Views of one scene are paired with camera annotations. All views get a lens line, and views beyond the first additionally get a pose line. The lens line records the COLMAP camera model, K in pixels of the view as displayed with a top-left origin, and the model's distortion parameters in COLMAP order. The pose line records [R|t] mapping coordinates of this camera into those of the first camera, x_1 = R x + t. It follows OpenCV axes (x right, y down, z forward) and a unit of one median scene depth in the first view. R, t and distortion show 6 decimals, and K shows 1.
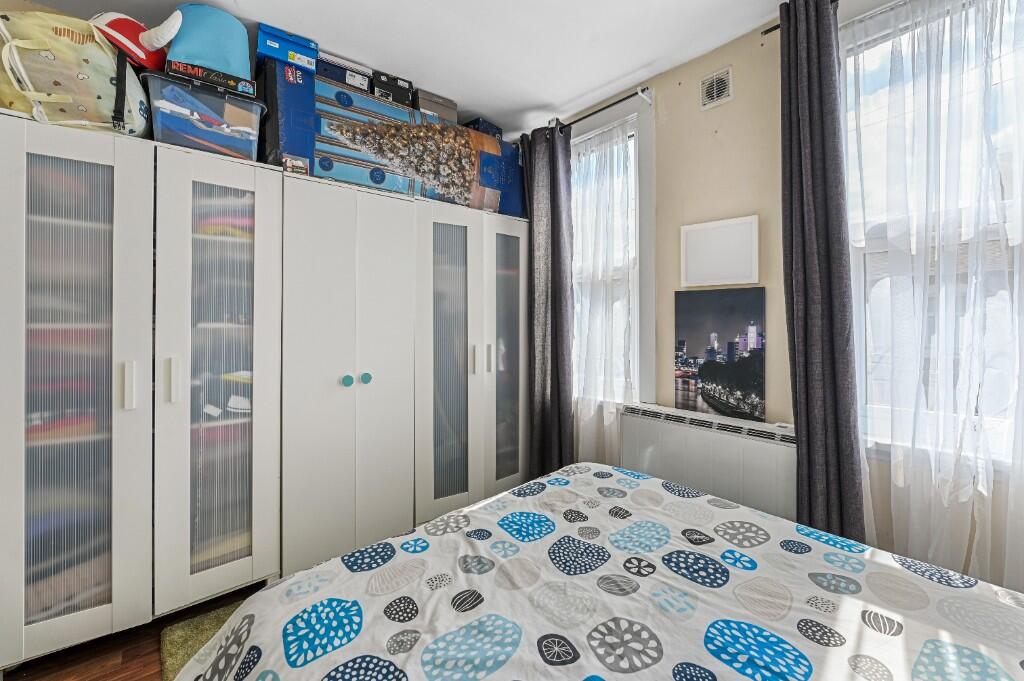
lens RADIAL K [[417.0, 0, 518.2], [0, 417.0, 326.8], [0, 0, 1]] dist [-0.003398, -0.000332]
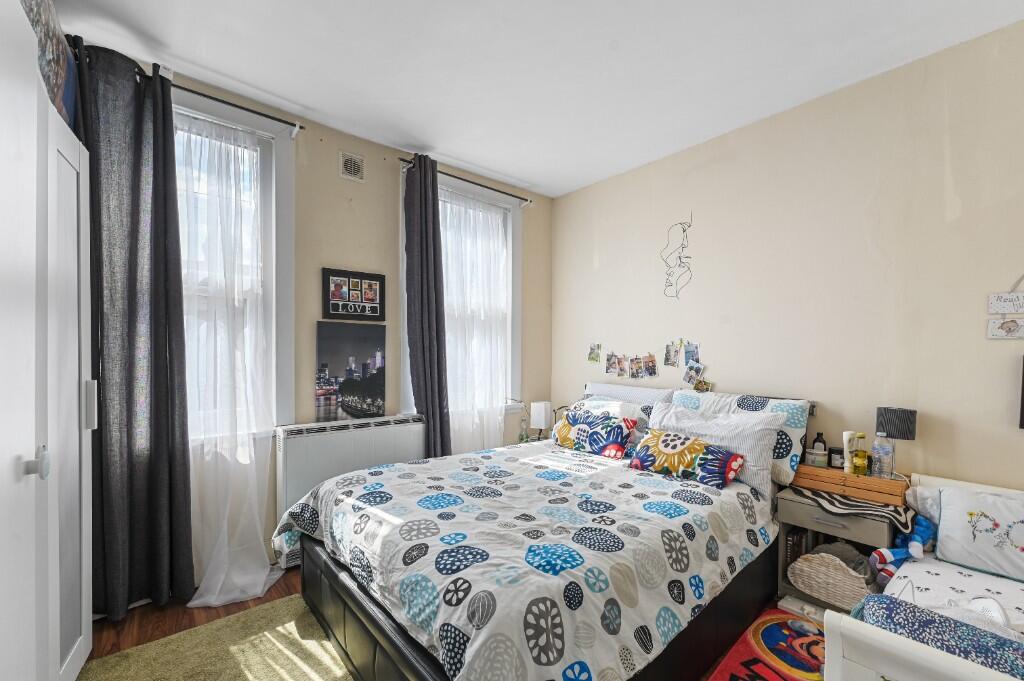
lens RADIAL K [[417.0, 0, 518.6], [0, 417.0, 357.7], [0, 0, 1]] dist [-0.003398, -0.000332]
pose [[0.006547, -0.005789, 0.999962, -0.876766], [-0.004800, 0.999972, 0.005820, 0.008254], [-0.999967, -0.004838, 0.006519, 0.506594]]
